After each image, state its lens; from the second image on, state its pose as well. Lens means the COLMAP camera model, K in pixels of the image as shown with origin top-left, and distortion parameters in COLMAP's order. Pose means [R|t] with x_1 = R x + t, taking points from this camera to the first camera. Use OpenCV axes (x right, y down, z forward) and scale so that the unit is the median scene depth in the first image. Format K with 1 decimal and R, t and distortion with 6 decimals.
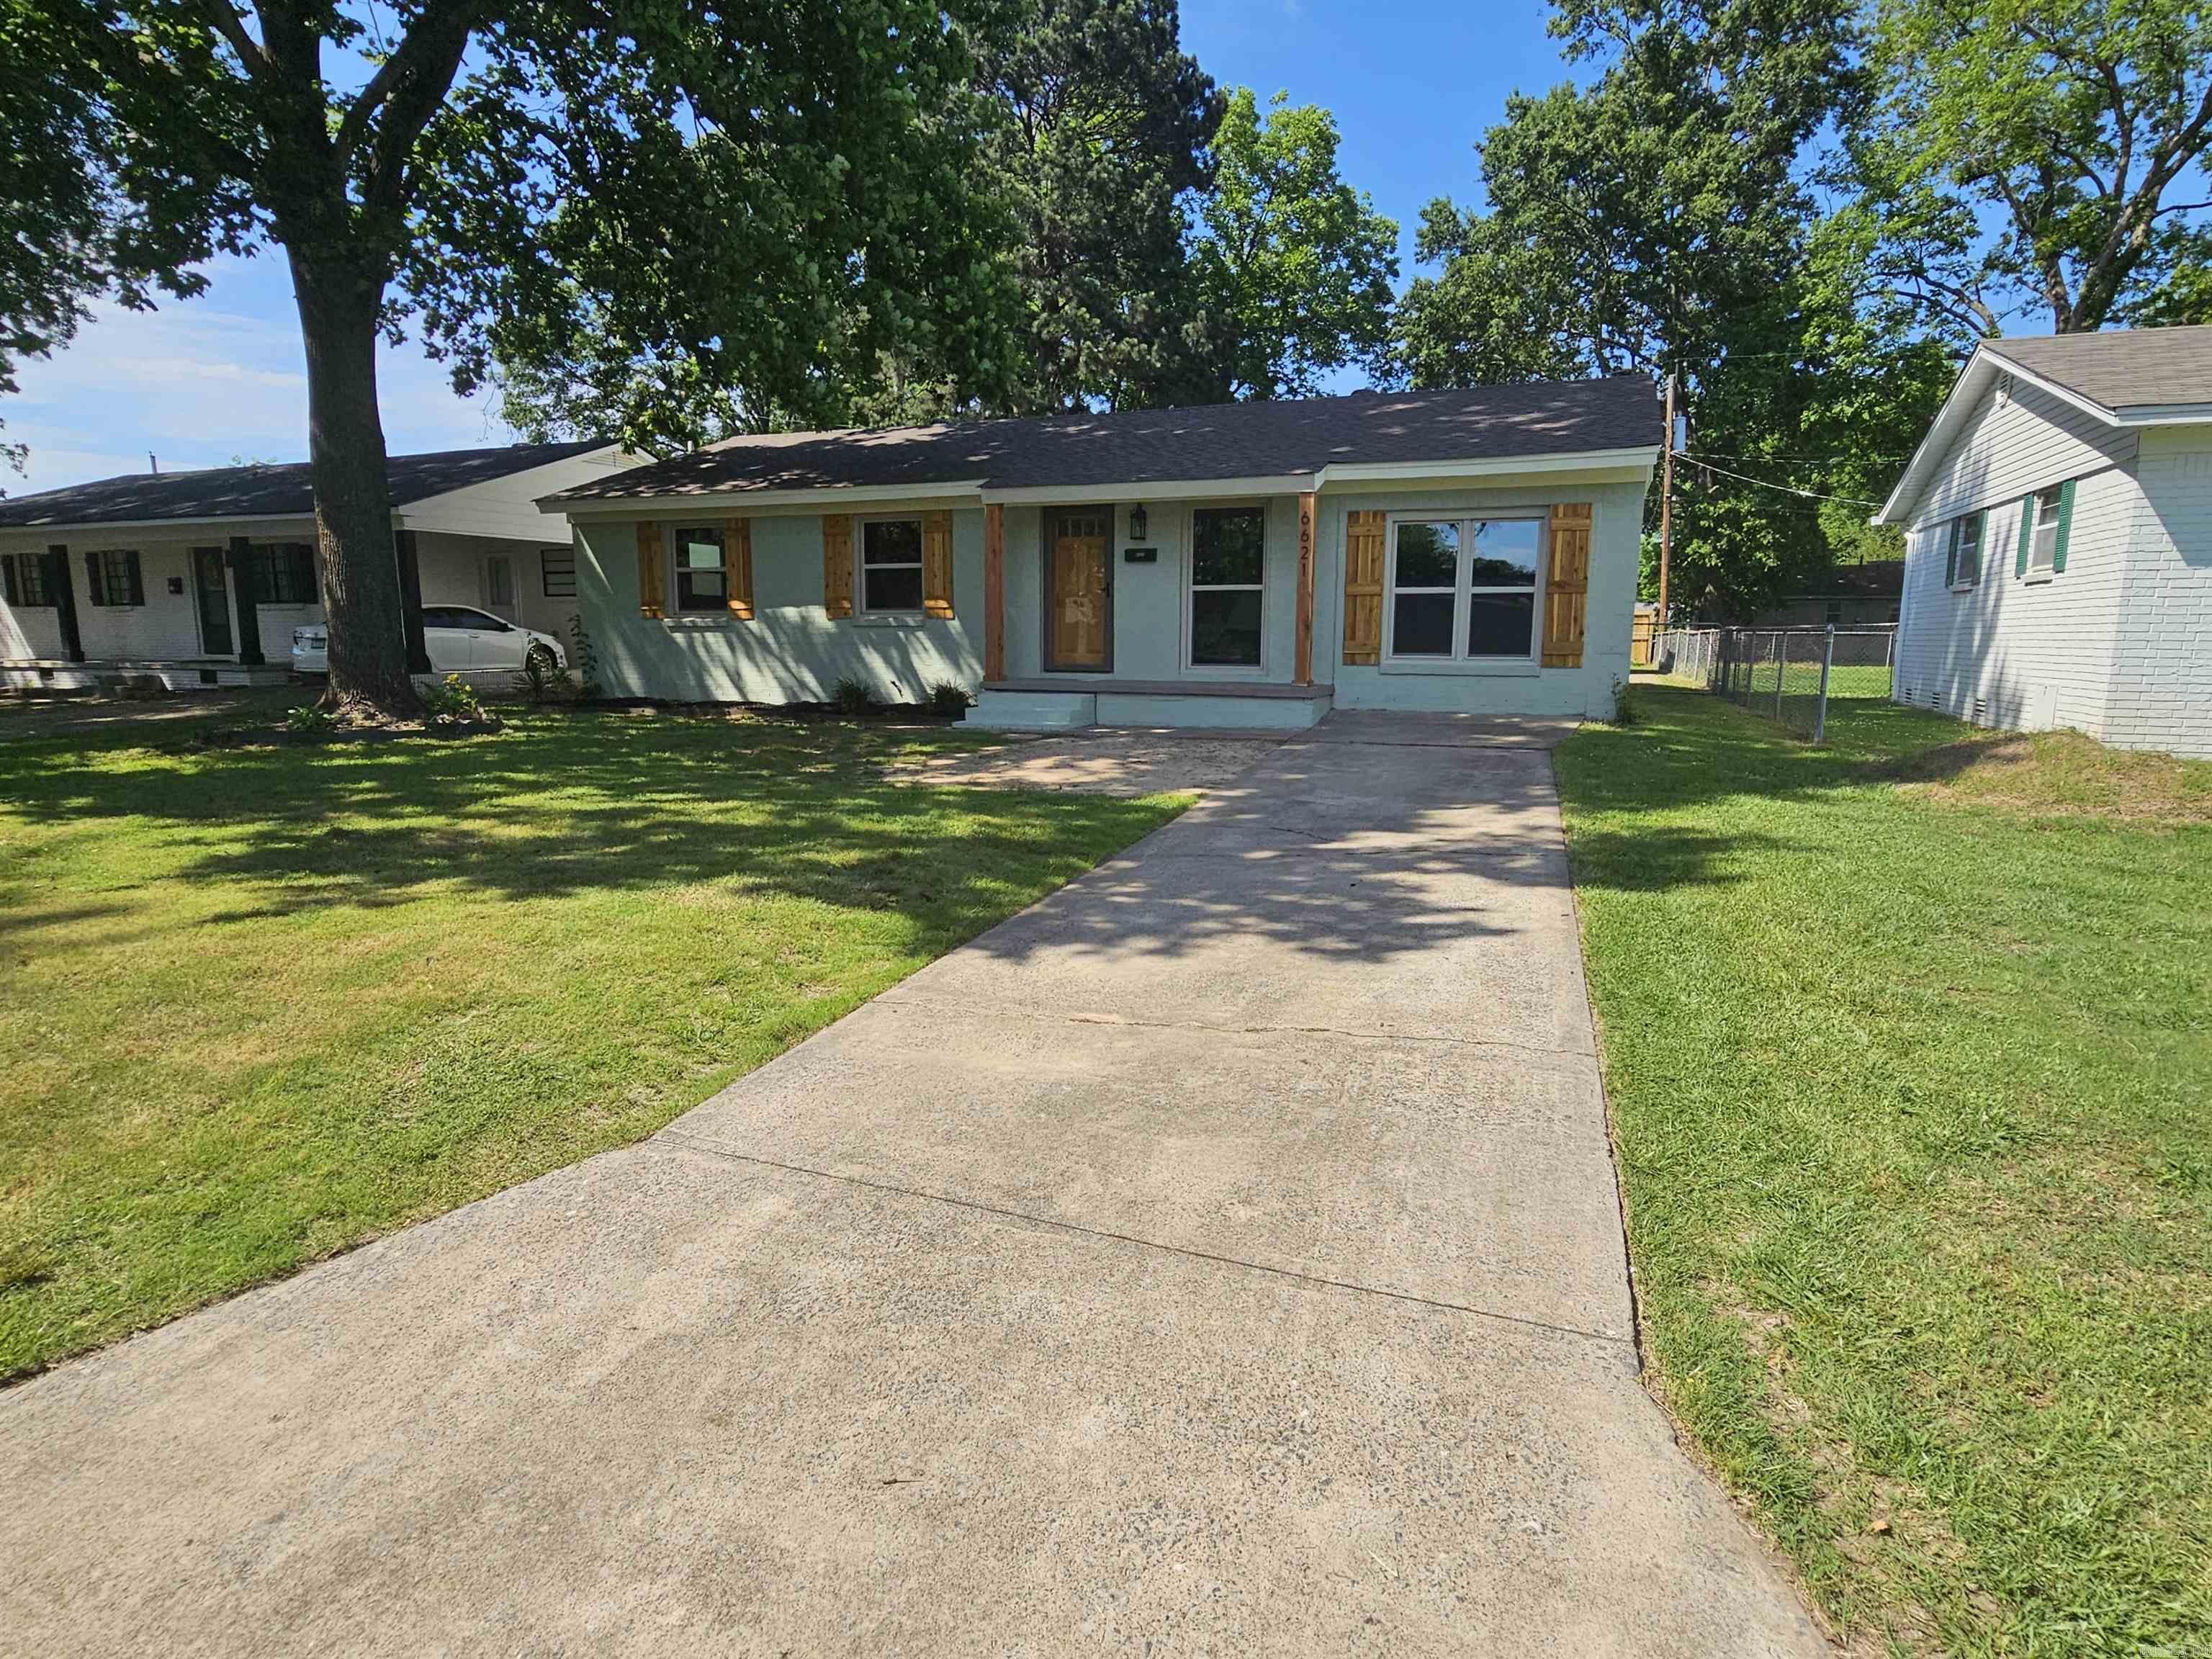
lens RADIAL K [[1228.6, 0, 1099.0], [0, 1228.6, 838.1], [0, 0, 1]] dist [-0.003252, -0.000543]
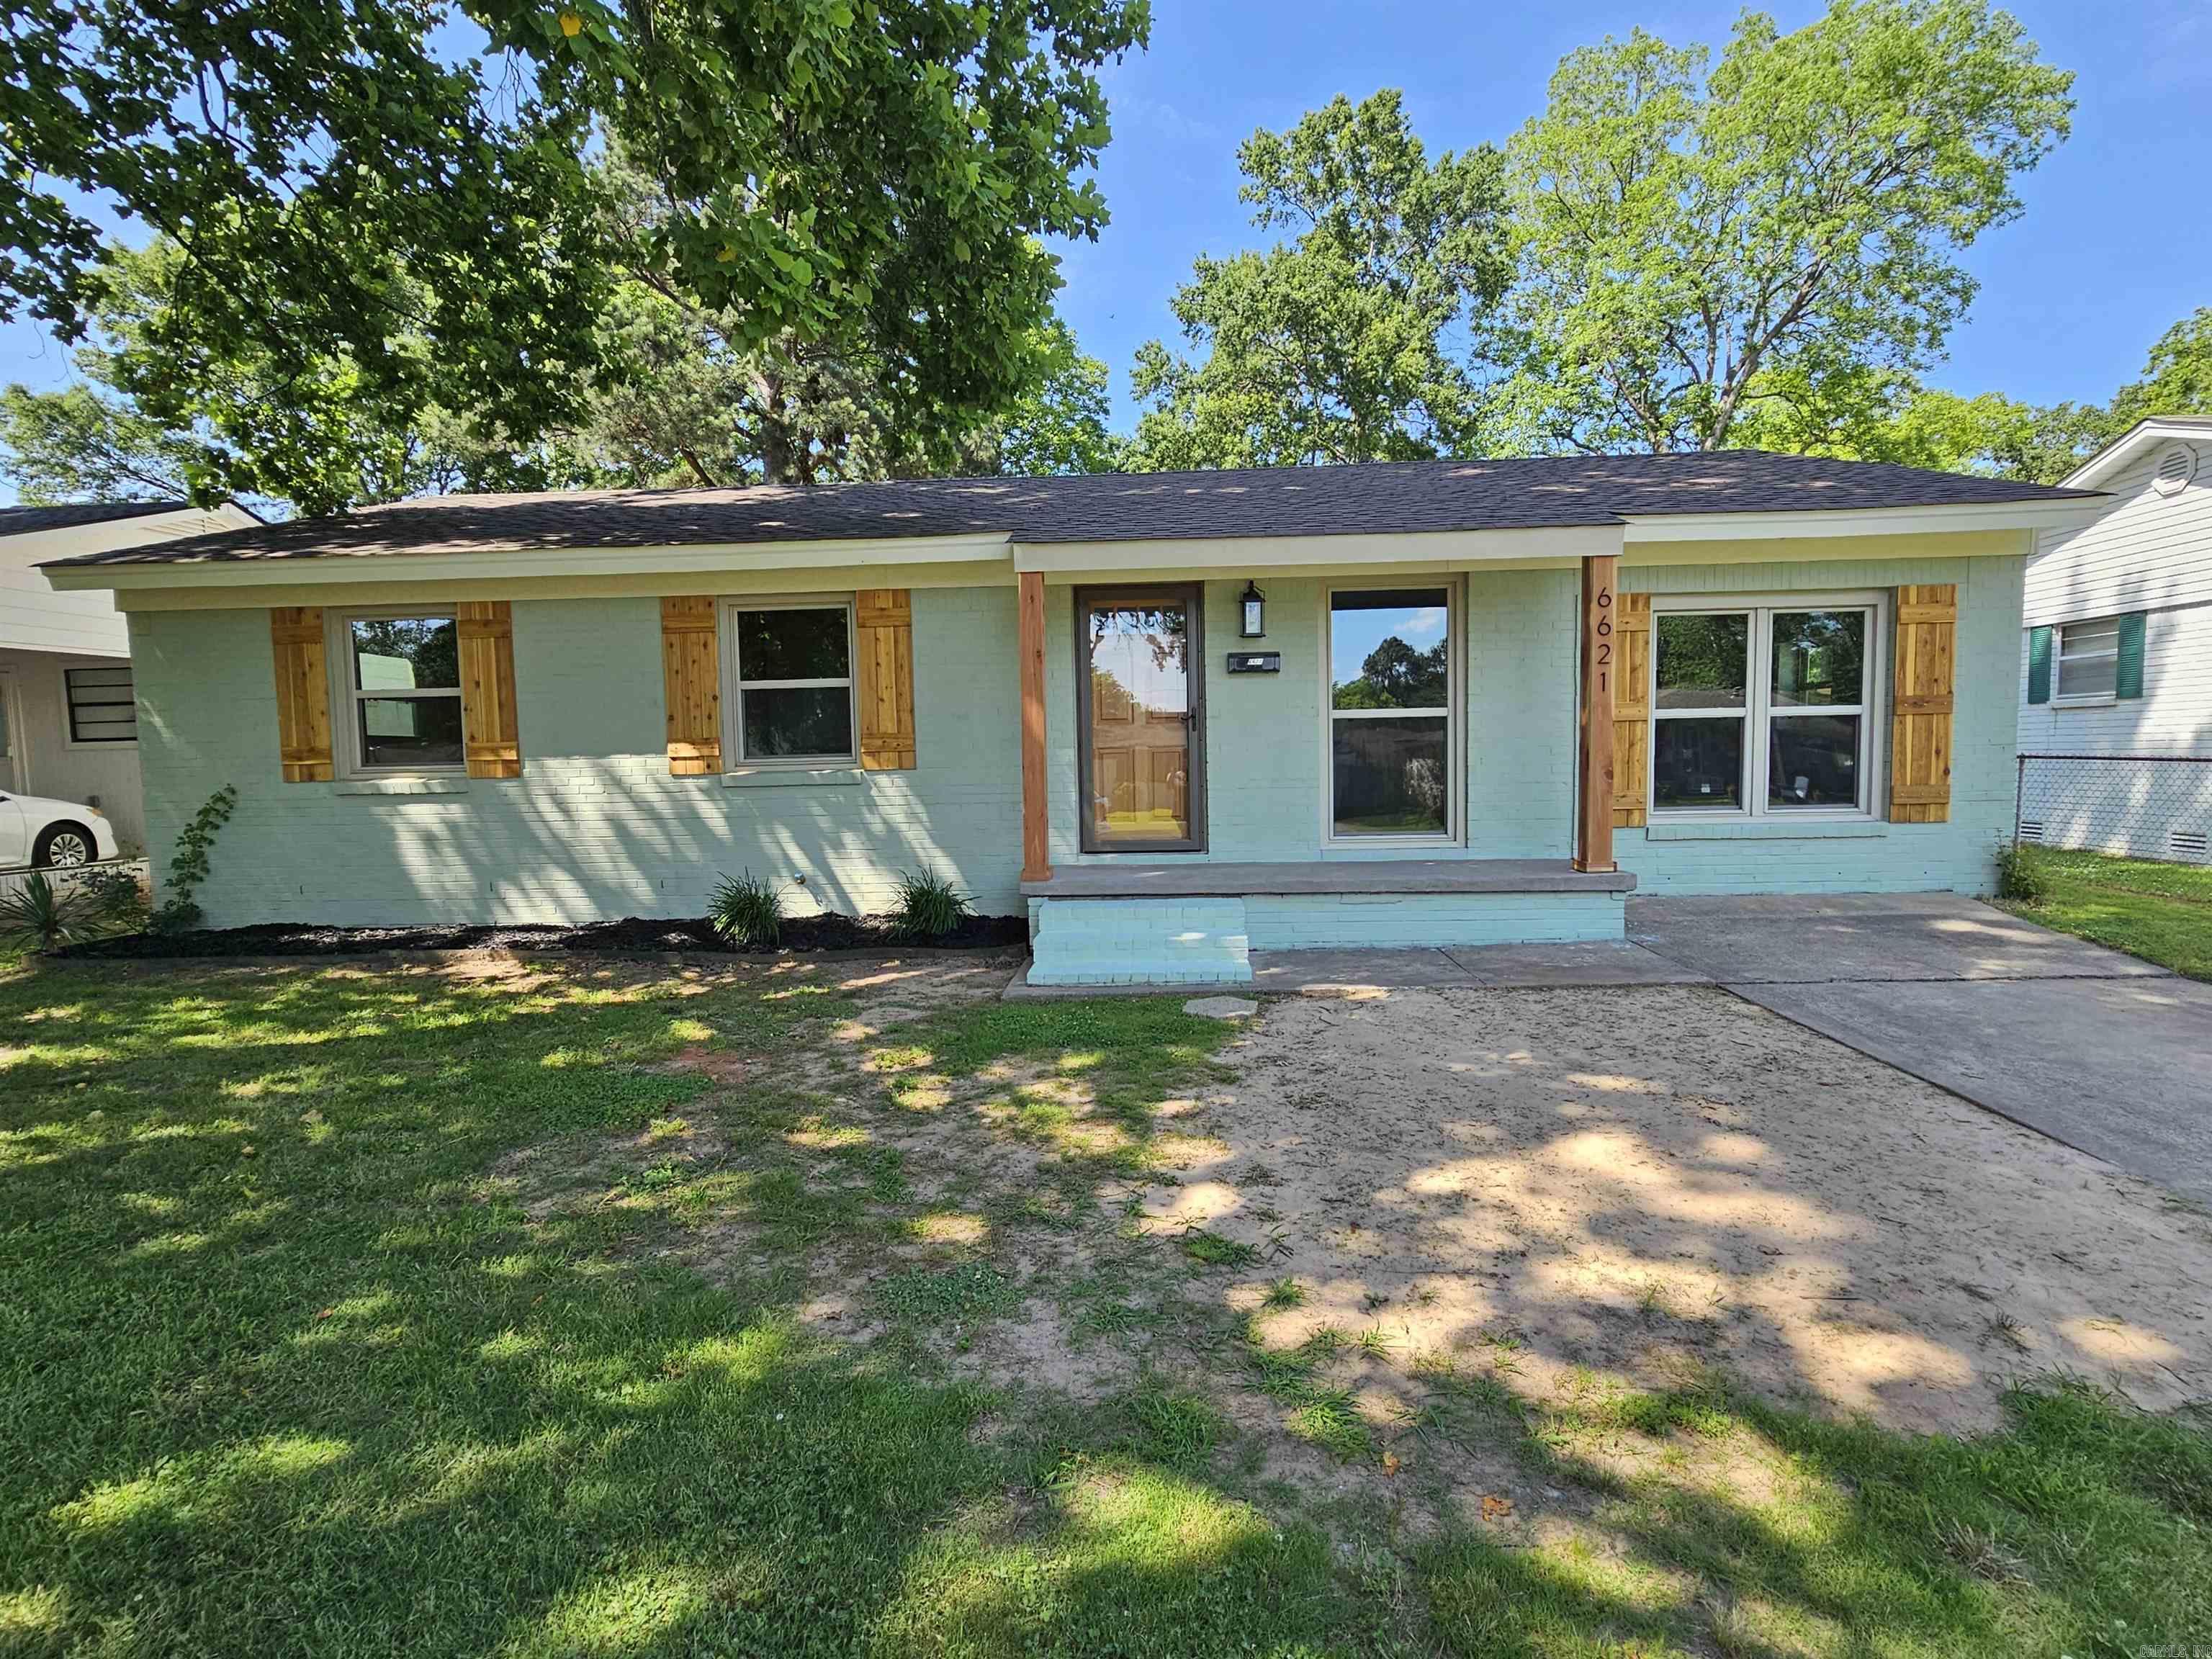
lens RADIAL K [[1116.8, 0, 1099.8], [0, 1116.8, 838.0], [0, 0, 1]] dist [-0.002111, -0.001110]
pose [[0.949016, -0.045872, 0.311872, -0.100202], [0.075174, 0.993745, -0.082587, -0.046817], [-0.306133, 0.101821, 0.946528, 0.229641]]
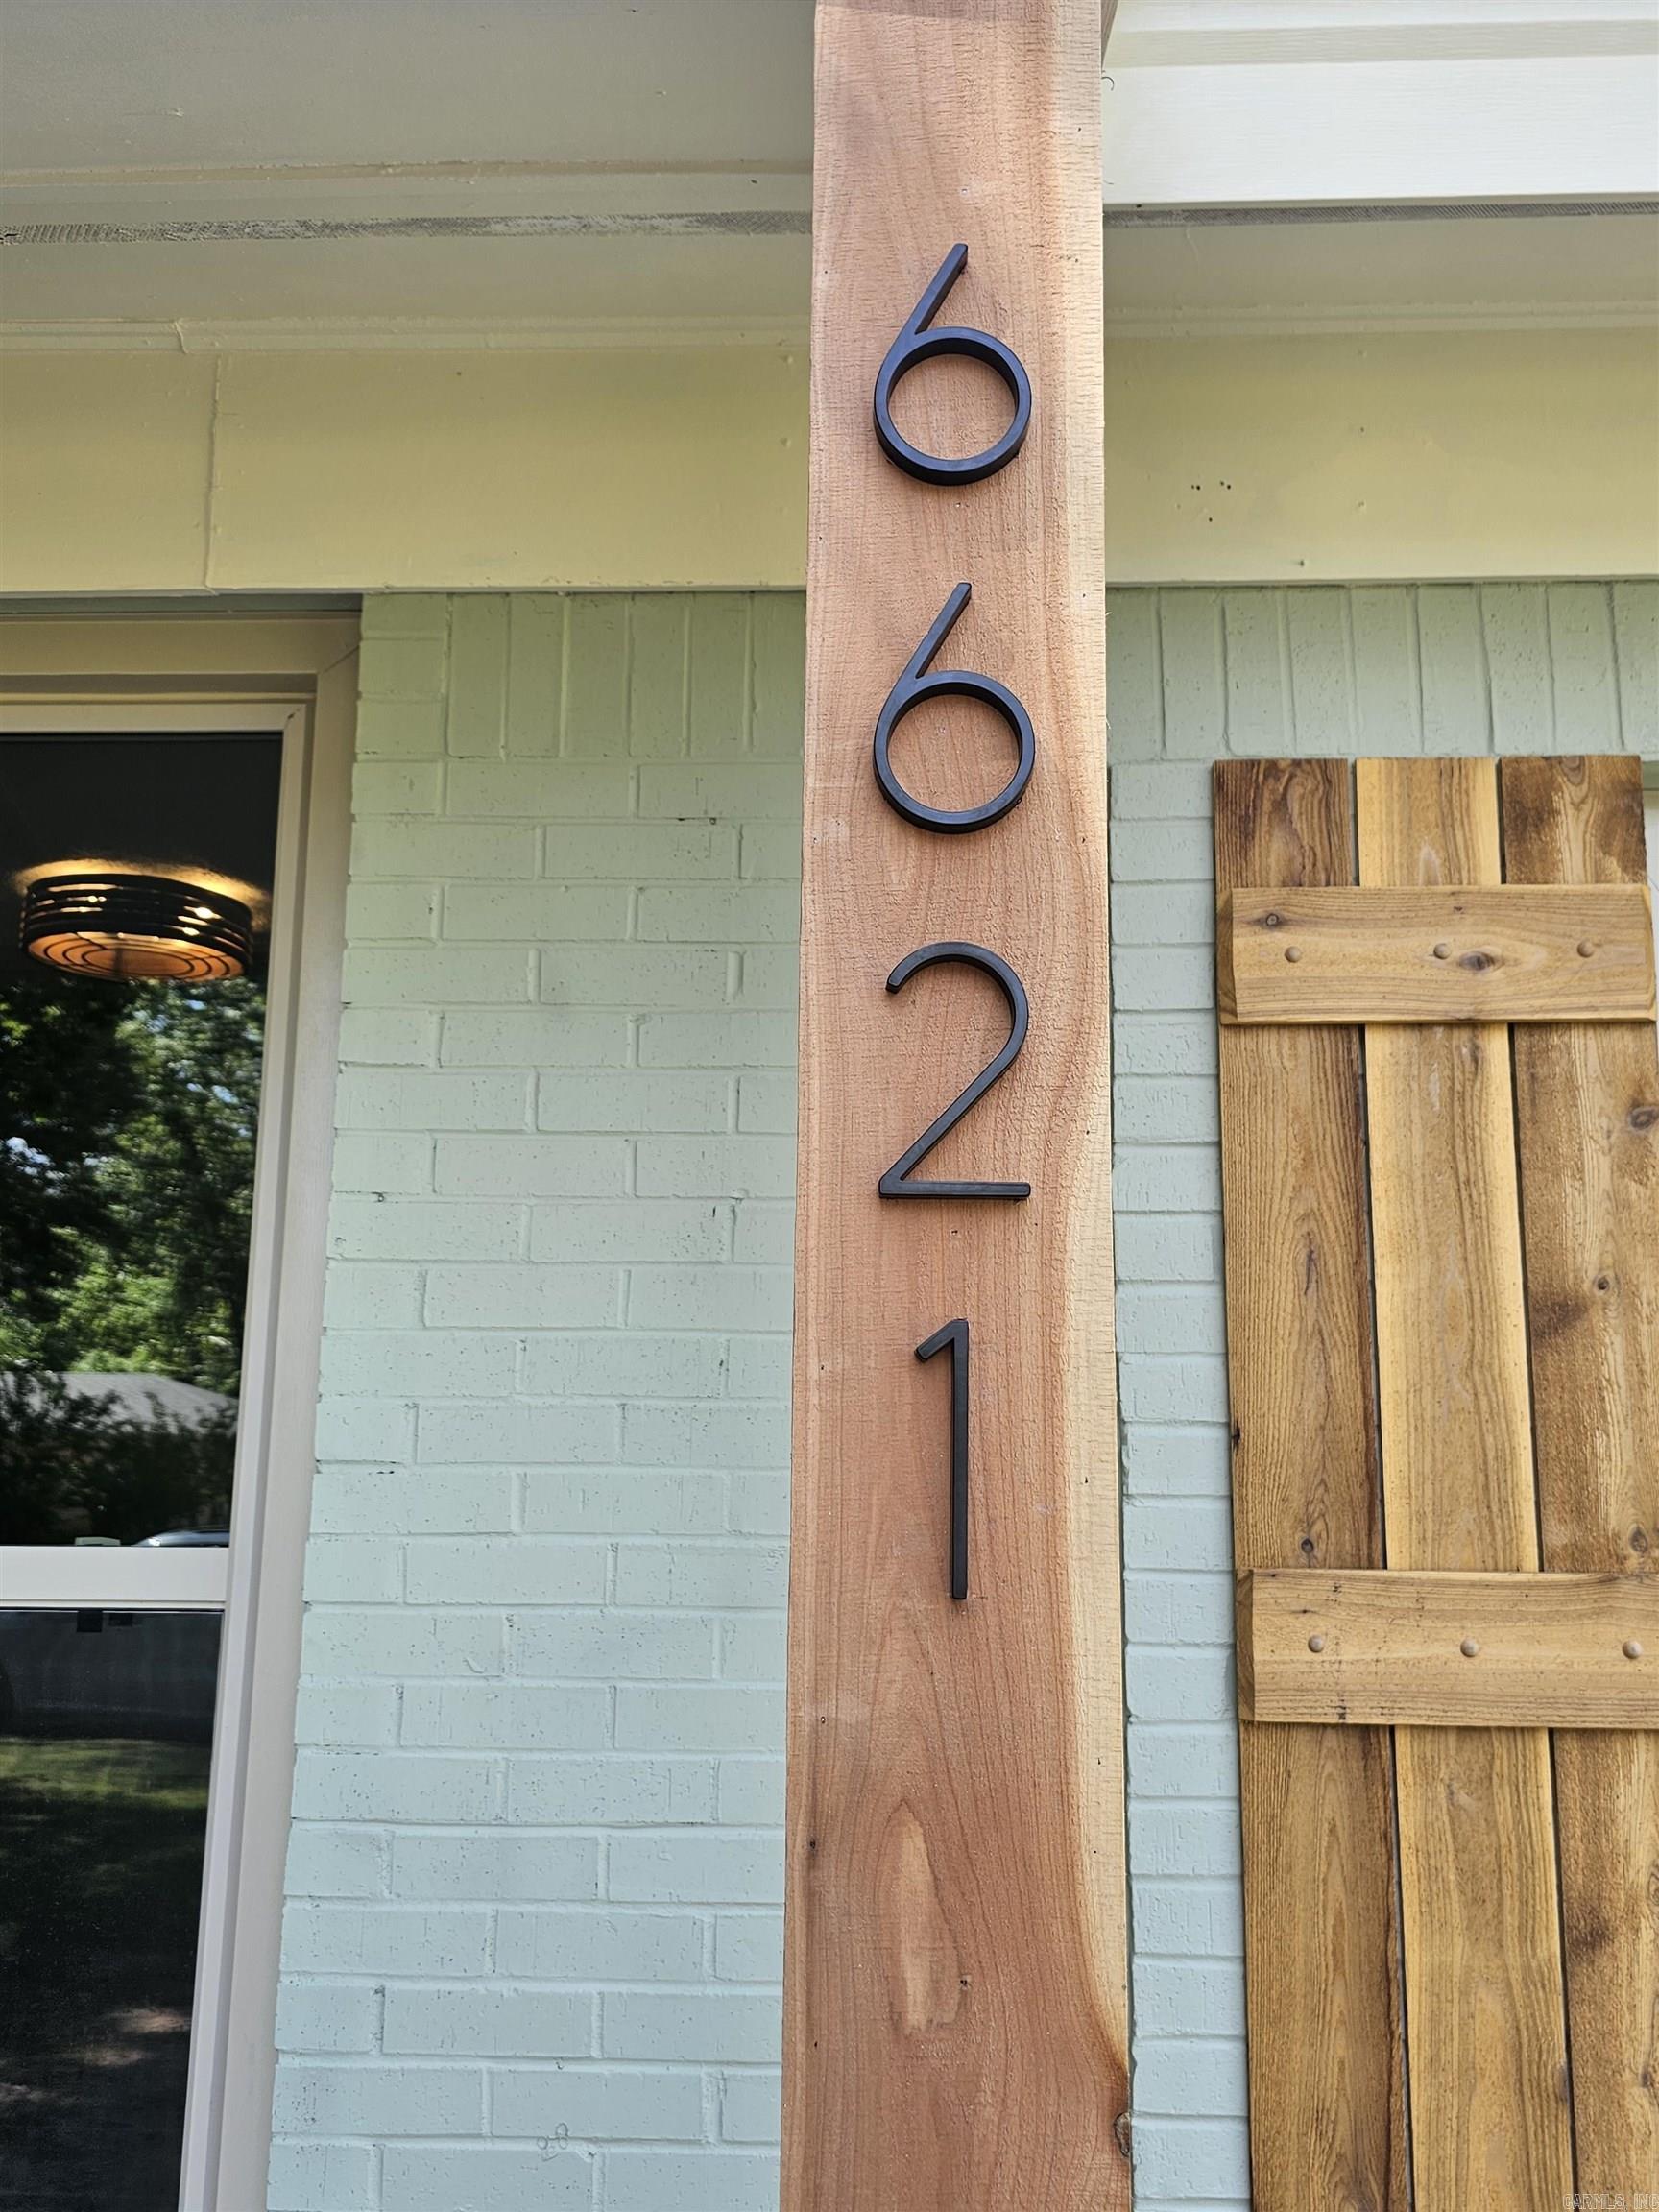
lens RADIAL K [[1820.1, 0, 829.5], [0, 1820.1, 1106.0], [0, 0, 1]] dist [-0.001009, -0.000346]
pose [[0.936216, 0.064033, 0.345542, 0.057672], [0.058488, 0.941155, -0.332876, -0.086467], [-0.346523, 0.331854, 0.877379, 0.388136]]
